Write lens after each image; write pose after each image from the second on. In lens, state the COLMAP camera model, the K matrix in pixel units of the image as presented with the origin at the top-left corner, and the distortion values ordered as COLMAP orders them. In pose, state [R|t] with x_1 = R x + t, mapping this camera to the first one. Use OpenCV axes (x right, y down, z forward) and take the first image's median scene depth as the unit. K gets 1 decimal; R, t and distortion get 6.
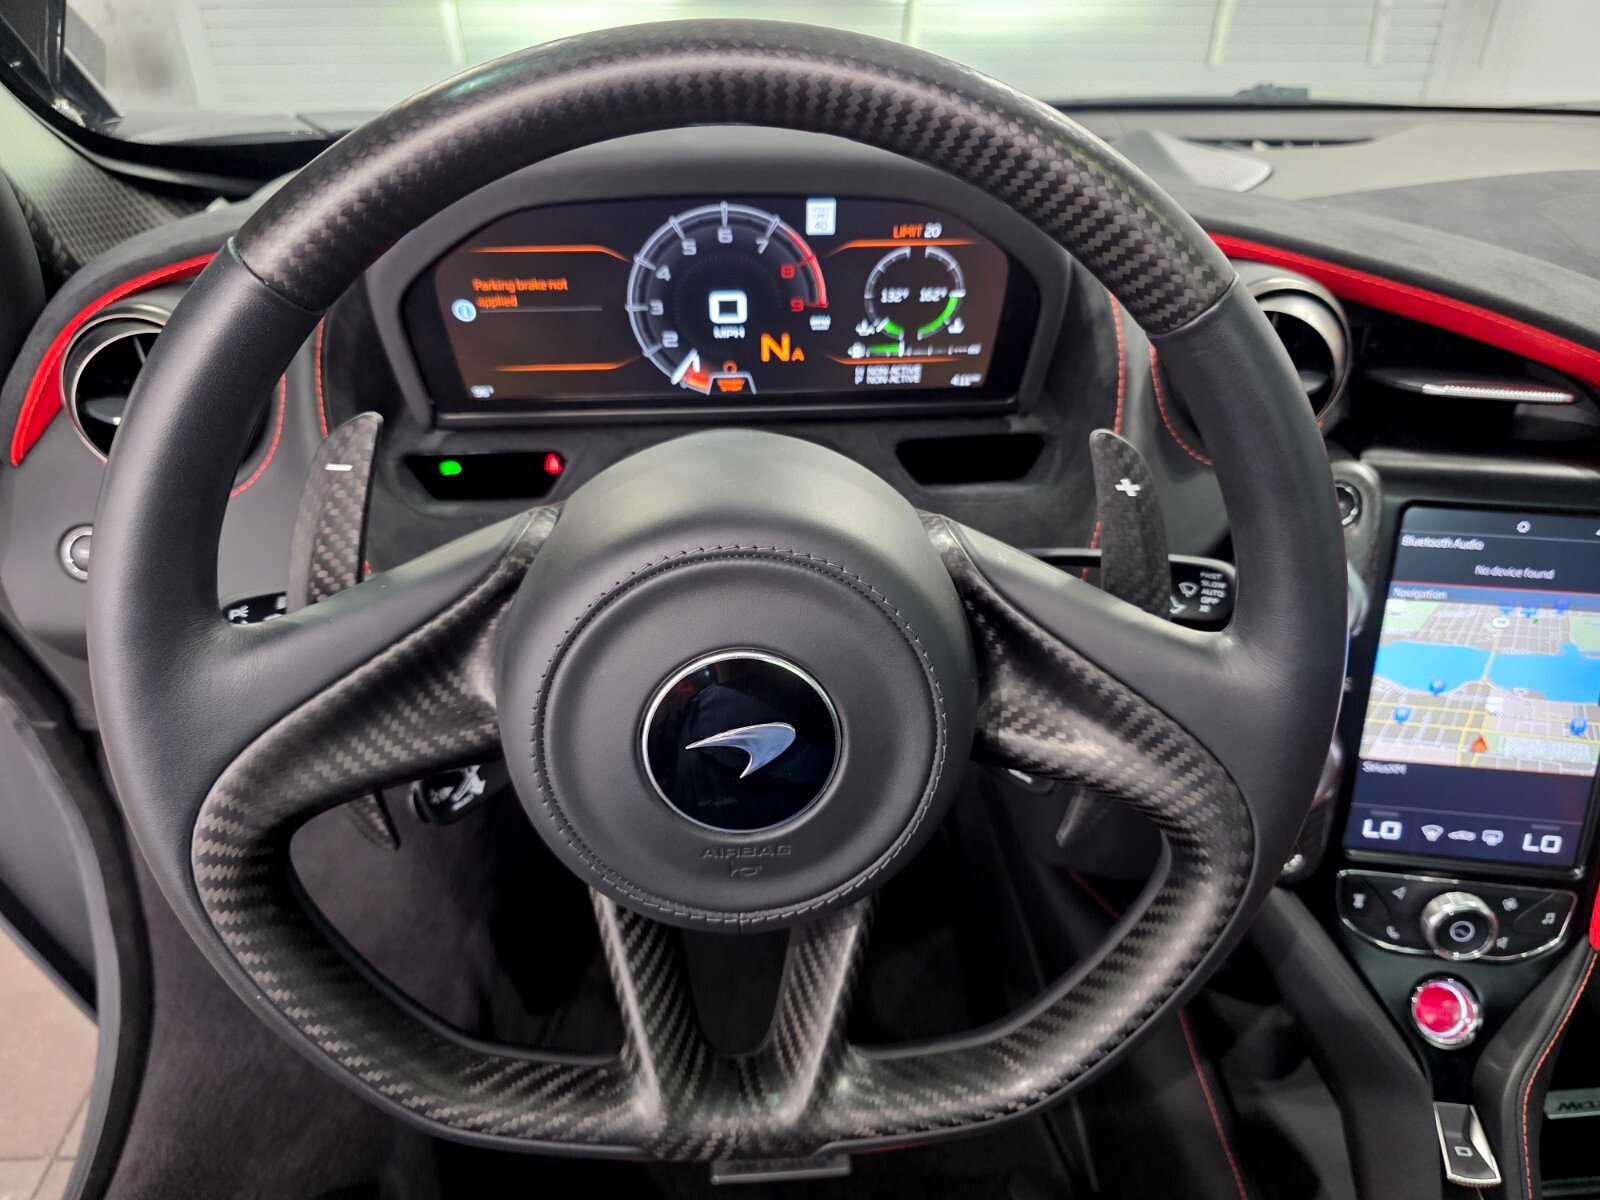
lens RADIAL K [[1121.5, 0, 803.0], [0, 1121.5, 613.2], [0, 0, 1]] dist [0.019864, -0.033348]
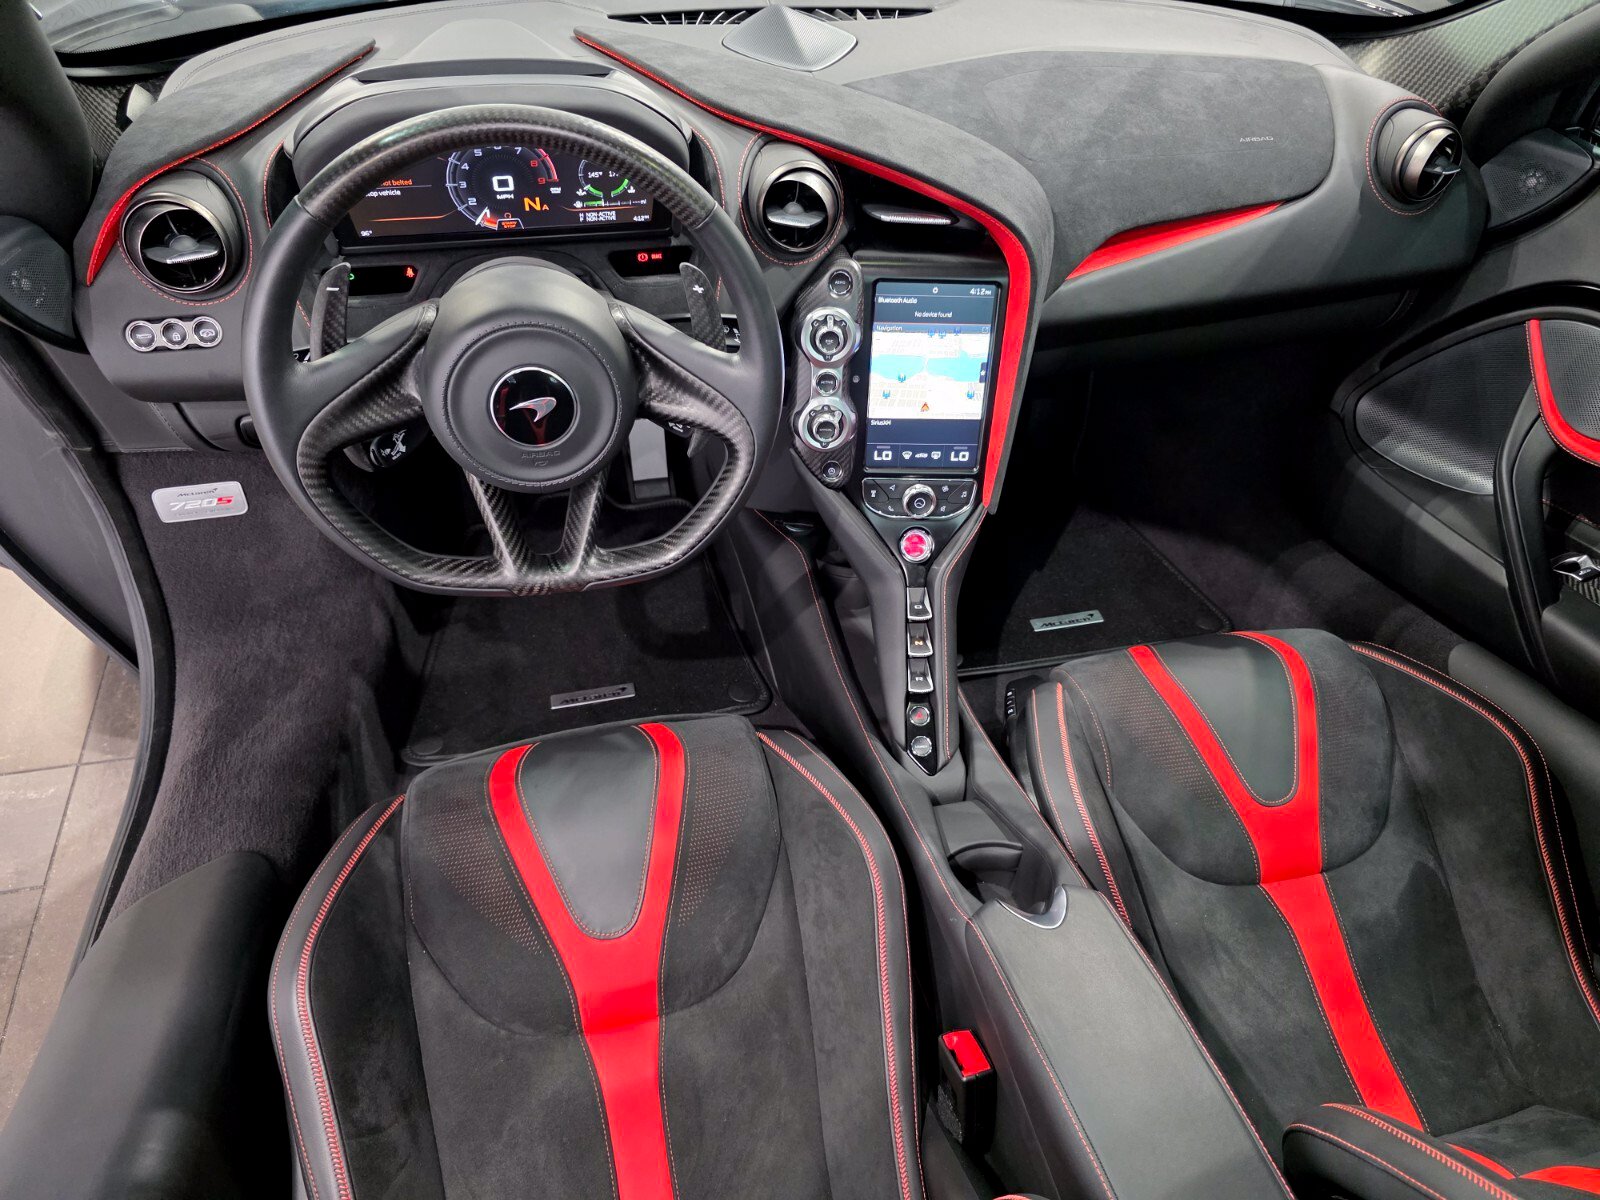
lens RADIAL K [[1112.9, 0, 816.0], [0, 1112.9, 618.1], [0, 0, 1]] dist [0.046025, -0.068756]
pose [[0.983152, -0.085720, 0.161447, 0.077100], [0.046672, 0.971668, 0.231695, 0.017035], [-0.176734, -0.220256, 0.959298, -0.974524]]
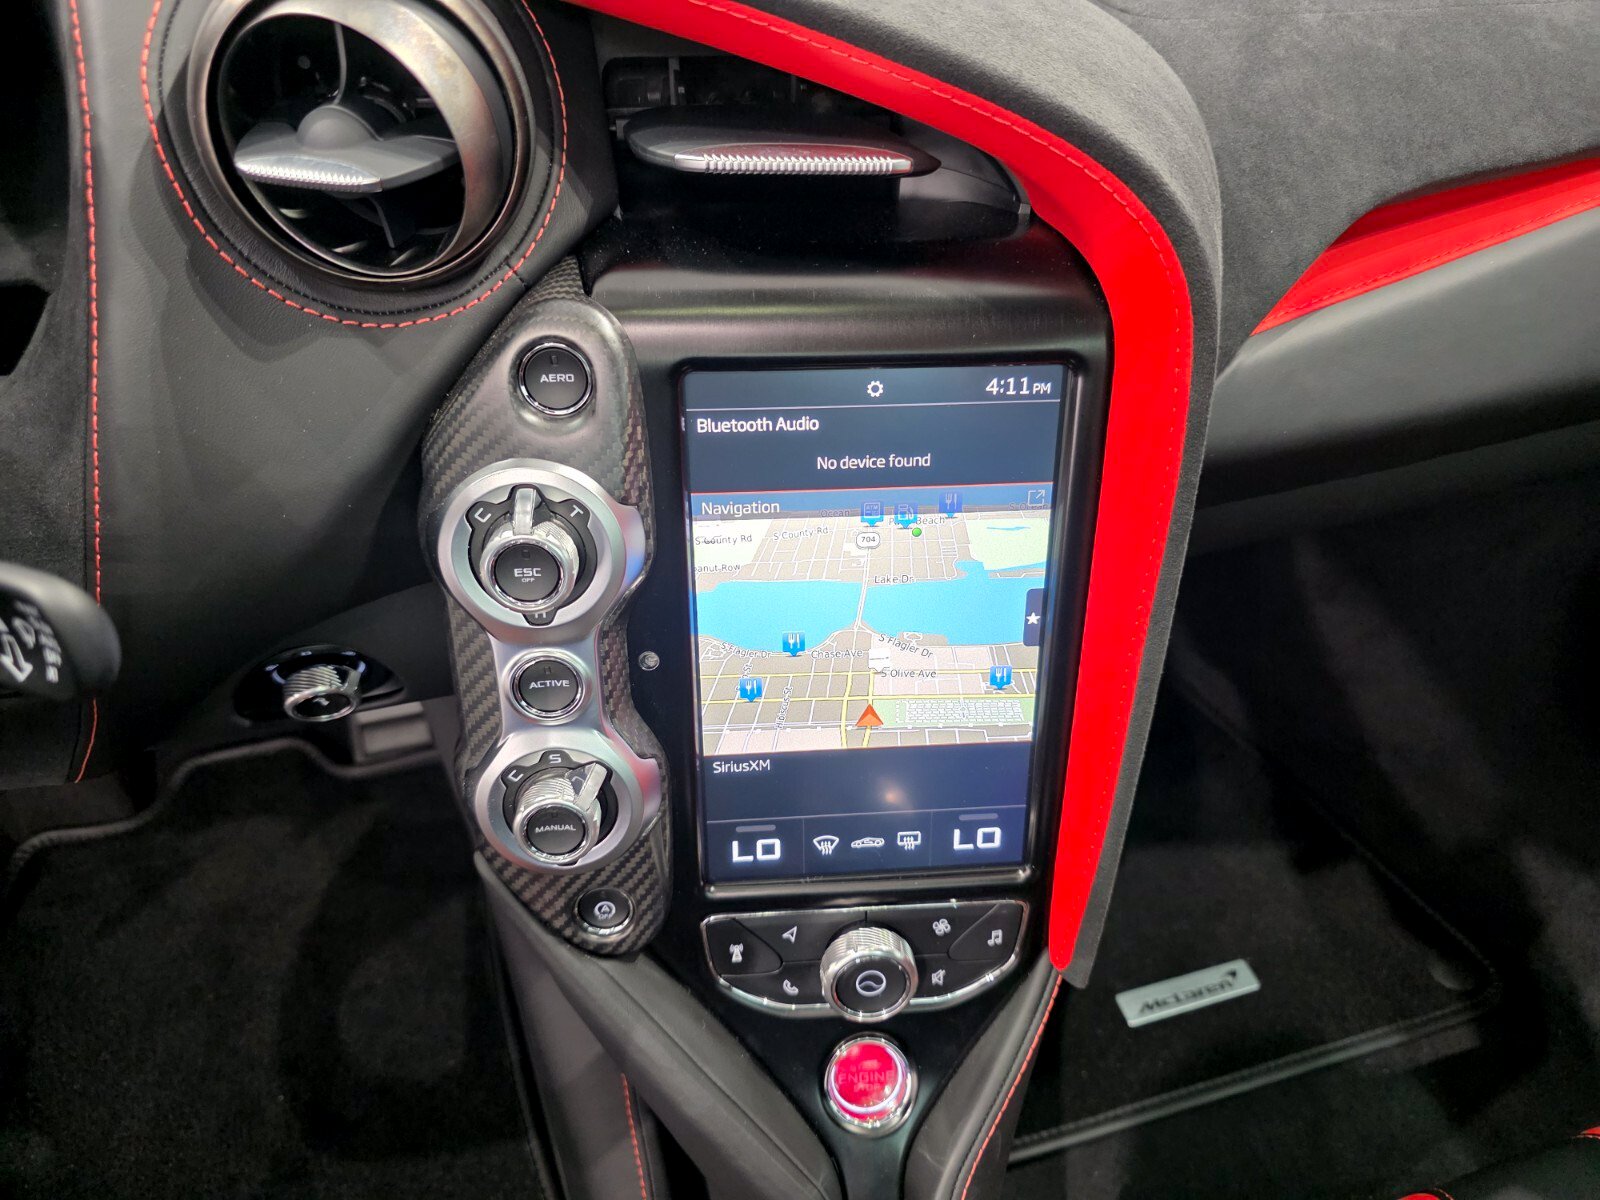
lens RADIAL K [[1084.6, 0, 828.4], [0, 1084.6, 560.3], [0, 0, 1]] dist [0.056733, -0.068298]
pose [[0.974305, -0.117474, 0.192173, 0.503000], [0.090381, 0.985419, 0.144156, -0.074747], [-0.206305, -0.123083, 0.970716, 0.425835]]
